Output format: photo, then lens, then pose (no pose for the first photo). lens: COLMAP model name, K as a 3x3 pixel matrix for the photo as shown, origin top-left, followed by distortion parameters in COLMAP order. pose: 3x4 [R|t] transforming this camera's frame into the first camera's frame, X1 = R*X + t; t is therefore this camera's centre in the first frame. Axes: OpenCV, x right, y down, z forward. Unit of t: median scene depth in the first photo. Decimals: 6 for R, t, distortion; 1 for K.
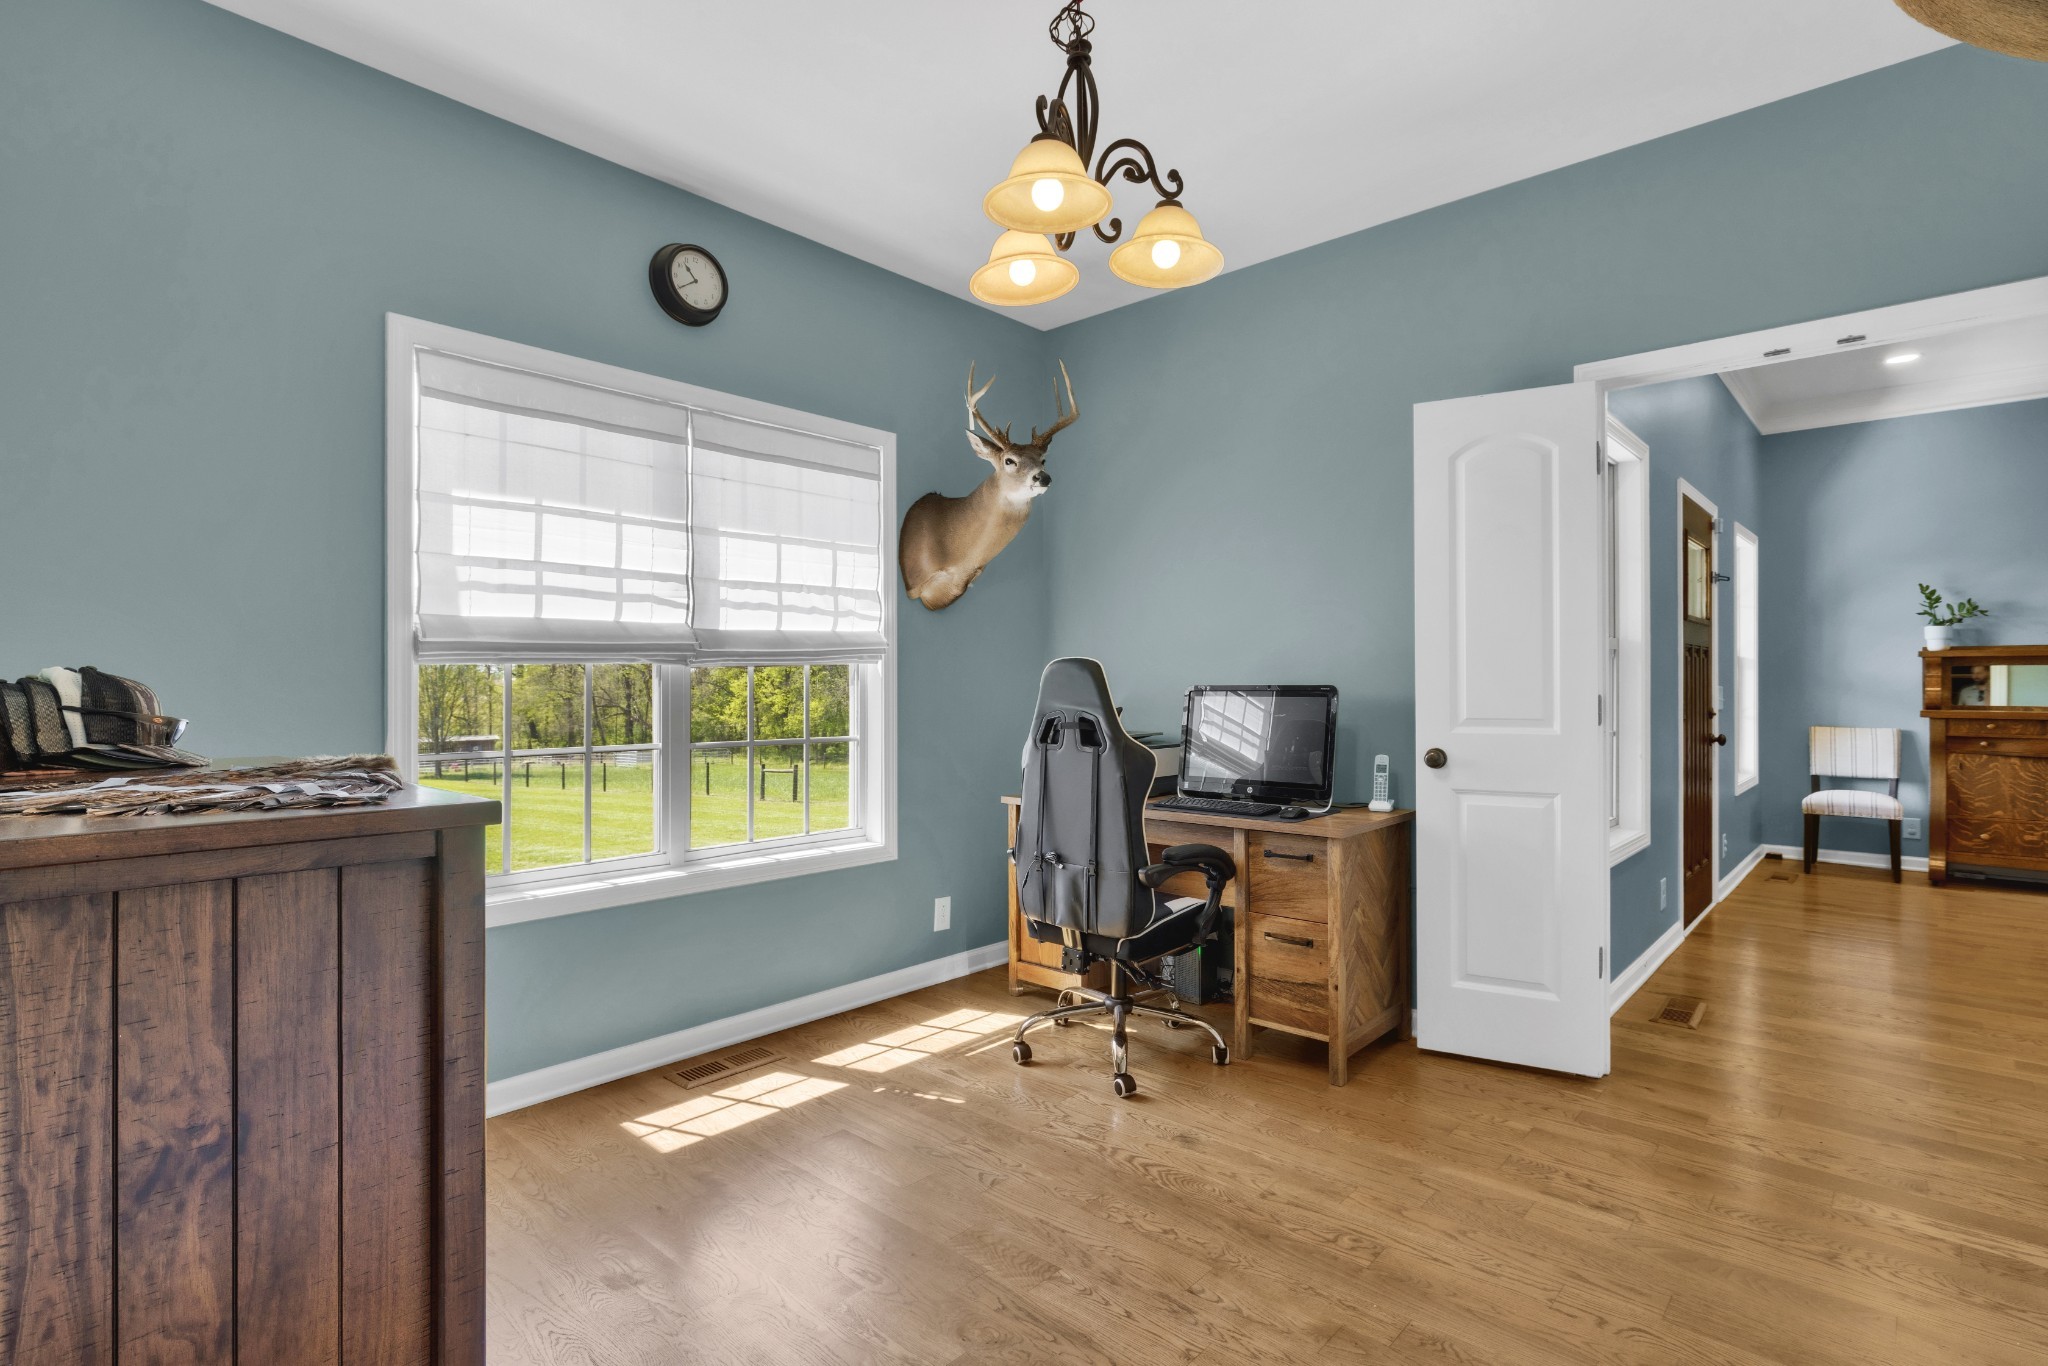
lens RADIAL K [[995.0, 0, 1038.0], [0, 995.0, 675.7], [0, 0, 1]] dist [0.000586, -0.000256]
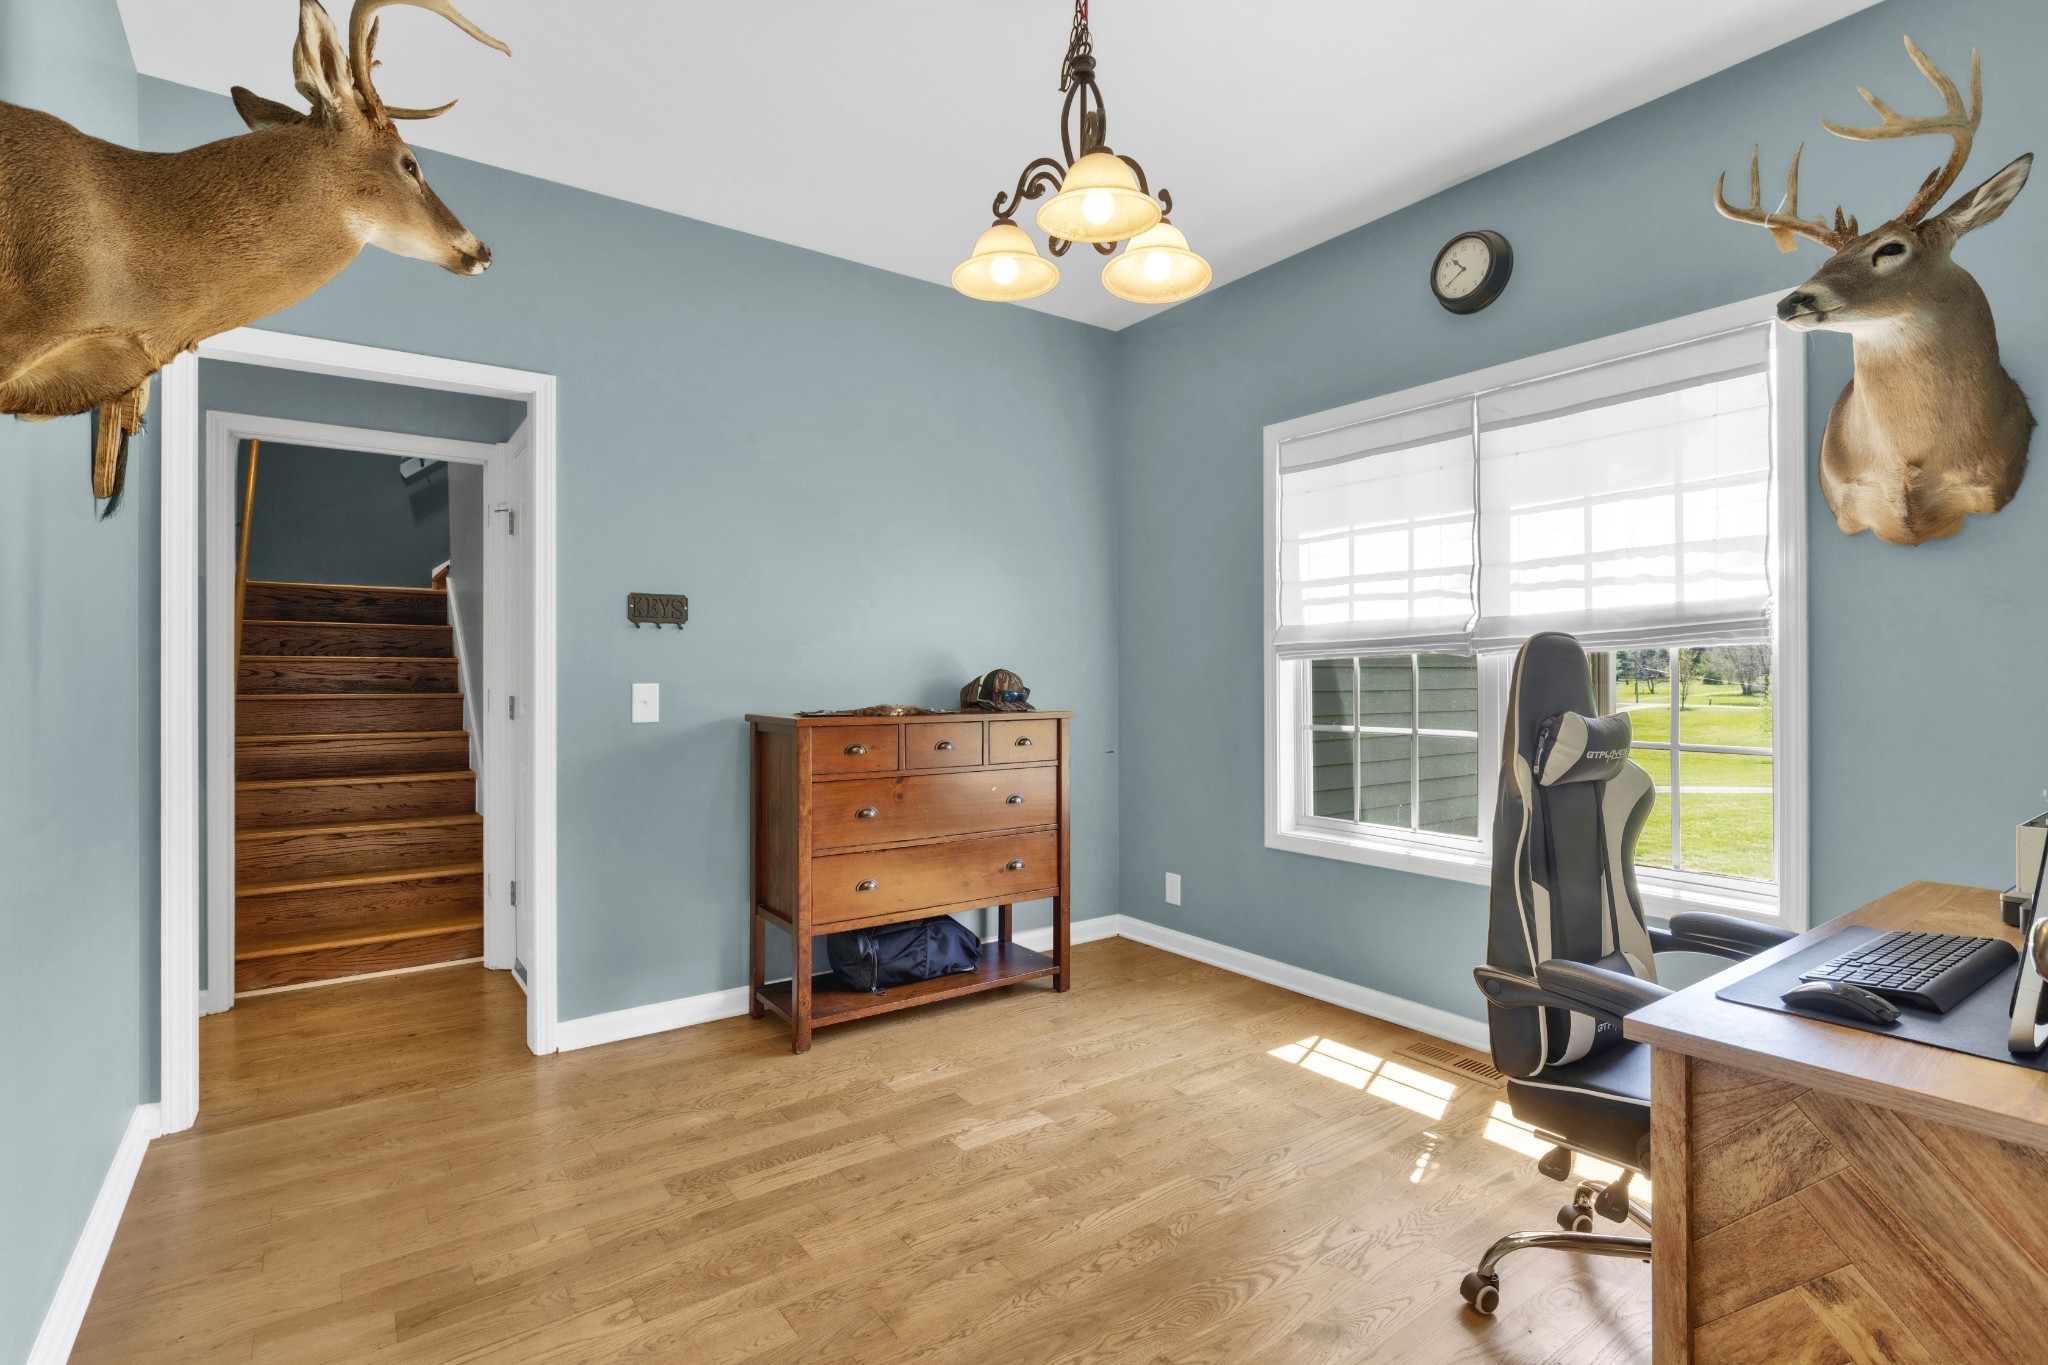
lens RADIAL K [[995.0, 0, 1034.3], [0, 995.0, 677.3], [0, 0, 1]] dist [0.000586, -0.000256]
pose [[-0.213536, 0.000386, -0.976935, 0.760438], [0.008556, 0.999962, -0.001475, 0.009812], [0.976898, -0.008674, -0.213531, 0.834903]]
